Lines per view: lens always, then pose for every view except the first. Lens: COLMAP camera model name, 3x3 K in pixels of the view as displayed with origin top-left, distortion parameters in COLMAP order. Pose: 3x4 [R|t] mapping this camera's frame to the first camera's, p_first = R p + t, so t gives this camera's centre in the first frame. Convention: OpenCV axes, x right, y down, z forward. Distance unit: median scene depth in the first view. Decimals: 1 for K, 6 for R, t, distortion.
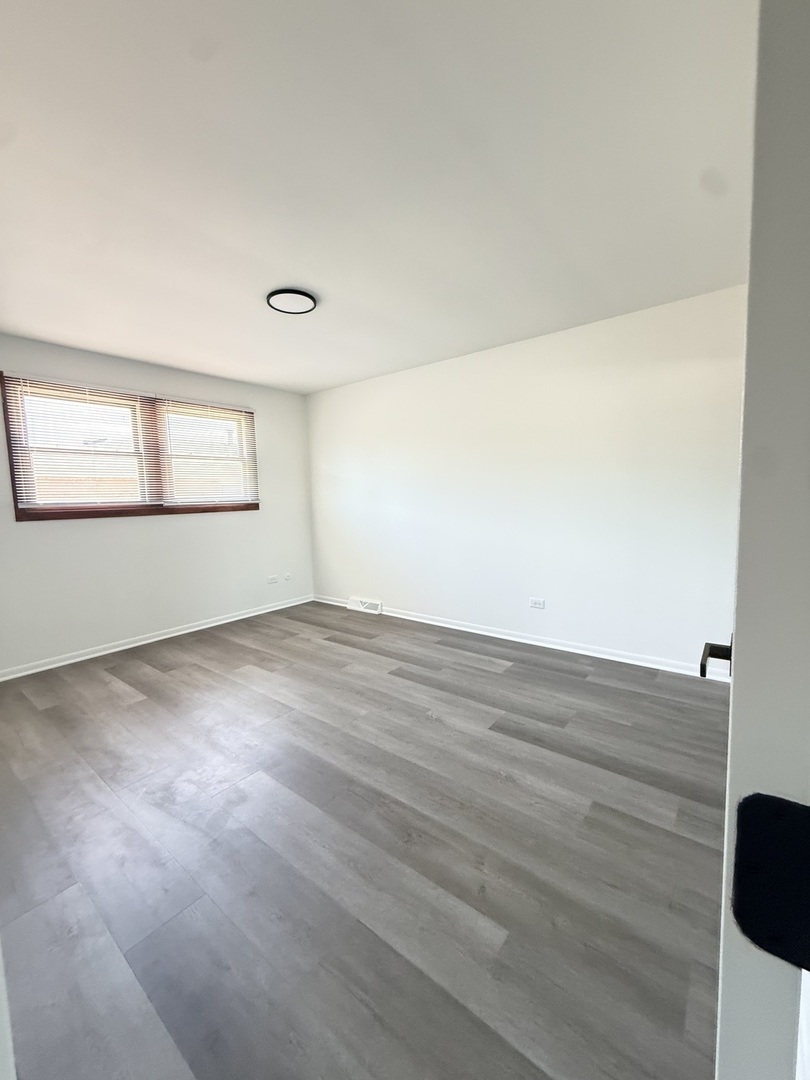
lens RADIAL K [[433.7, 0, 422.7], [0, 433.7, 540.0], [0, 0, 1]] dist [-0.000995, -0.000009]
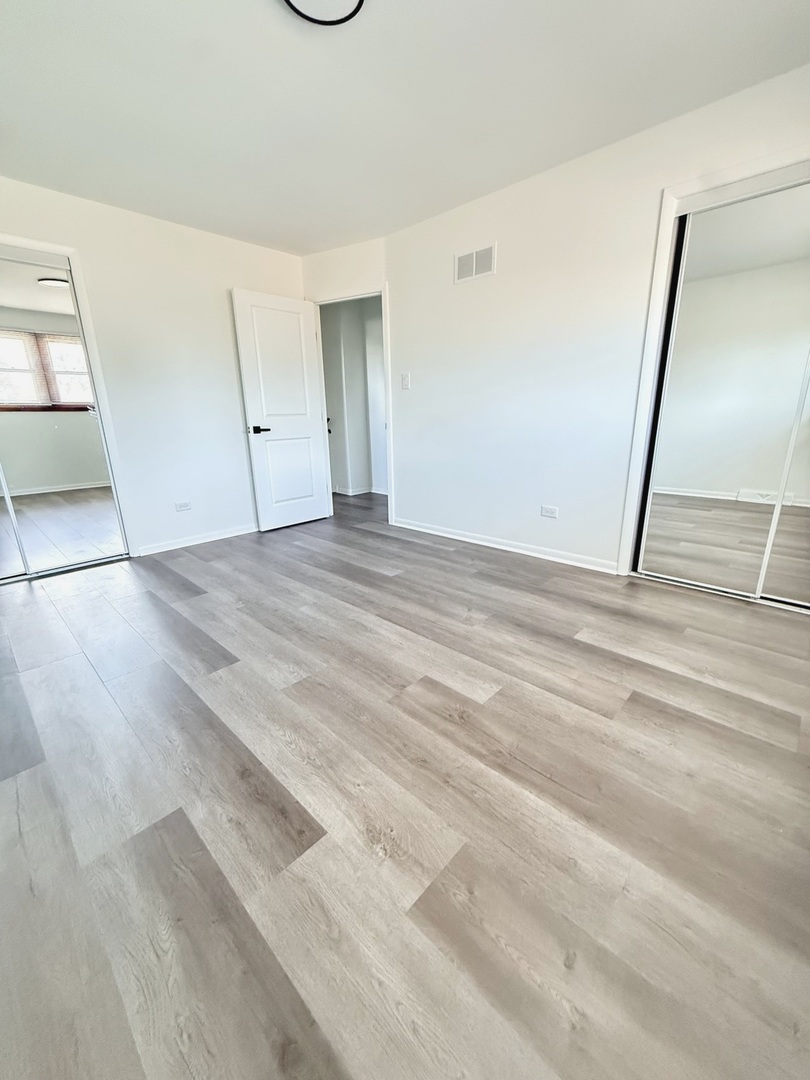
lens RADIAL K [[433.7, 0, 422.7], [0, 433.7, 540.0], [0, 0, 1]] dist [-0.000995, -0.000009]
pose [[-0.994371, 0.017337, 0.104529, -0.376246], [0.055628, 0.925051, 0.375749, -0.069138], [-0.090181, 0.379448, -0.920808, 1.350905]]
